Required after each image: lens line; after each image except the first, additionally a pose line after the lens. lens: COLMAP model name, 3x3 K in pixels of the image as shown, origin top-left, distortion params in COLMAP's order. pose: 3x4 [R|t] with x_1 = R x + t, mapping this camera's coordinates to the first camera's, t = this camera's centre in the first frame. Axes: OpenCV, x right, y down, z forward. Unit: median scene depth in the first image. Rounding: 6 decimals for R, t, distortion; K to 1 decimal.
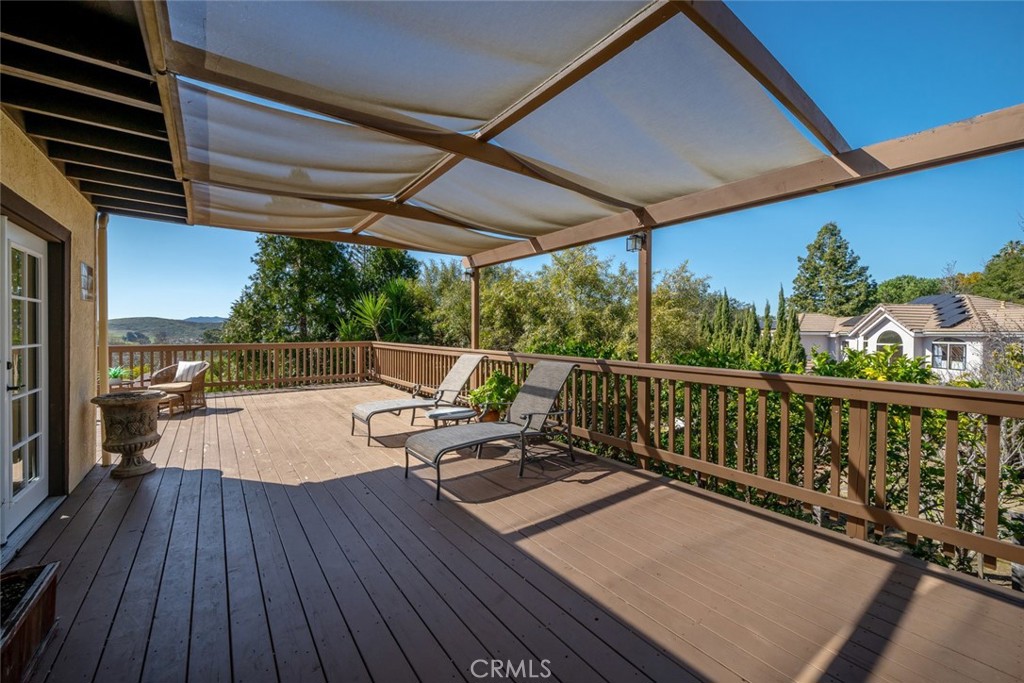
lens RADIAL K [[400.2, 0, 509.6], [0, 400.2, 336.0], [0, 0, 1]] dist [0.000805, 0.000005]
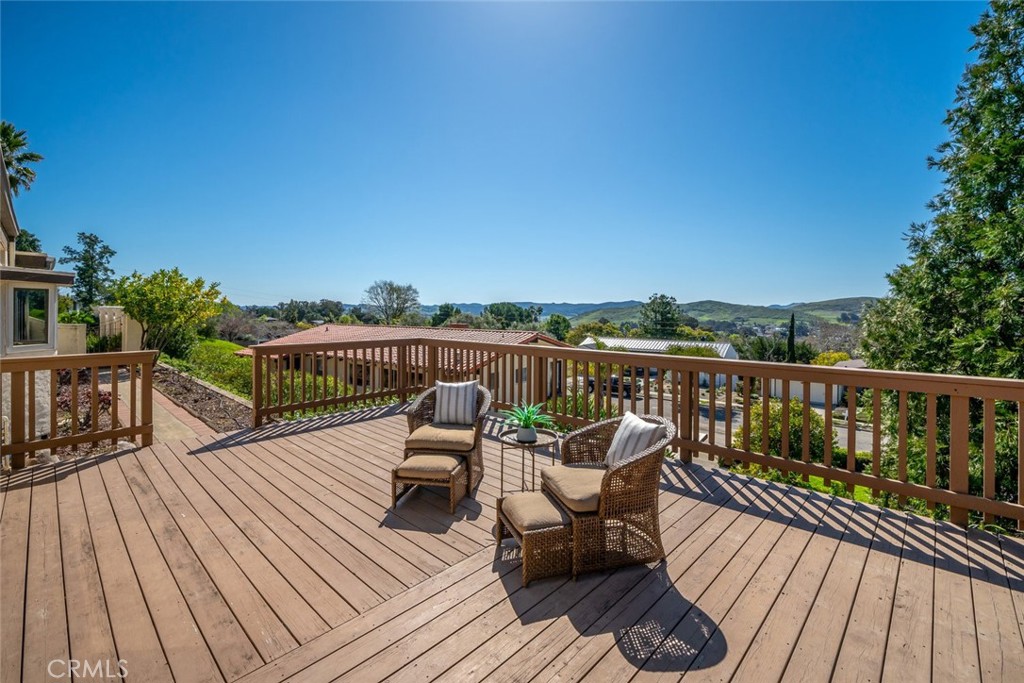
lens RADIAL K [[451.7, 0, 495.3], [0, 451.7, 312.1], [0, 0, 1]] dist [-0.001390, 0.000055]
pose [[0.149504, 0.004715, -0.988750, -0.222839], [-0.016053, 0.999868, 0.002341, -0.019491], [0.988631, 0.015523, 0.149560, 0.451706]]
